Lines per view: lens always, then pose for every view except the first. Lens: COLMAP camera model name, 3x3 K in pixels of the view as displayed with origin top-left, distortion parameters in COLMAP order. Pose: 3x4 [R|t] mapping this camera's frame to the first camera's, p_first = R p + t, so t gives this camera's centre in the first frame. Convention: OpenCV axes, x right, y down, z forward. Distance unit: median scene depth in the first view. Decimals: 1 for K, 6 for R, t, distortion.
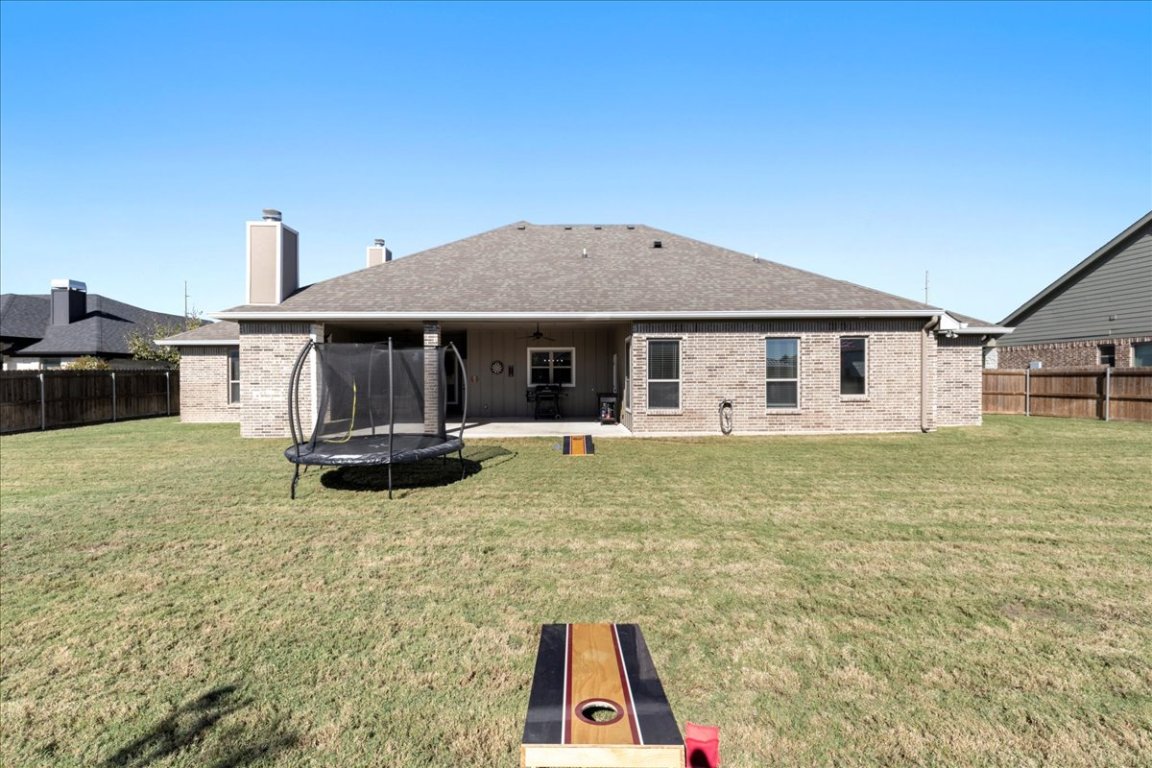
lens RADIAL K [[427.3, 0, 574.1], [0, 427.3, 384.2], [0, 0, 1]] dist [-0.000202, -0.000011]
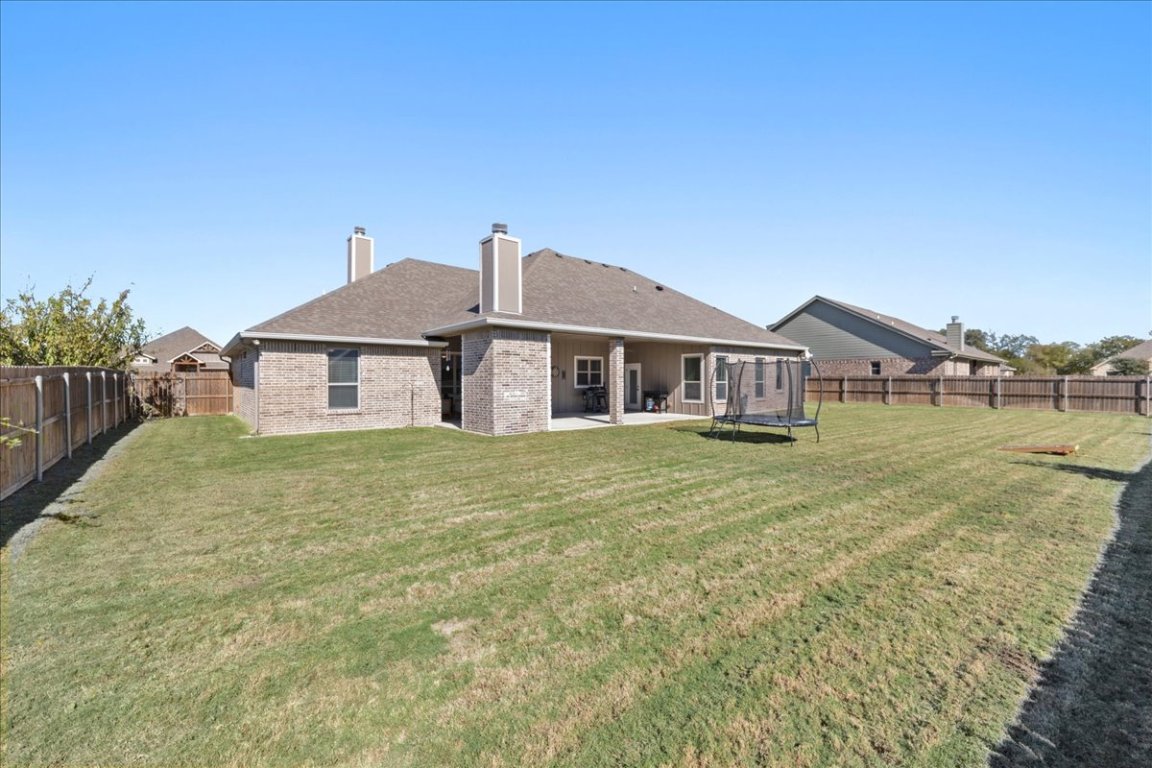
lens RADIAL K [[427.3, 0, 576.1], [0, 427.3, 384.4], [0, 0, 1]] dist [-0.000202, -0.000011]
pose [[0.801440, -0.004548, 0.598058, -1.050314], [0.009125, 0.999948, -0.004624, 0.002783], [-0.598006, 0.009163, 0.801439, 0.019495]]
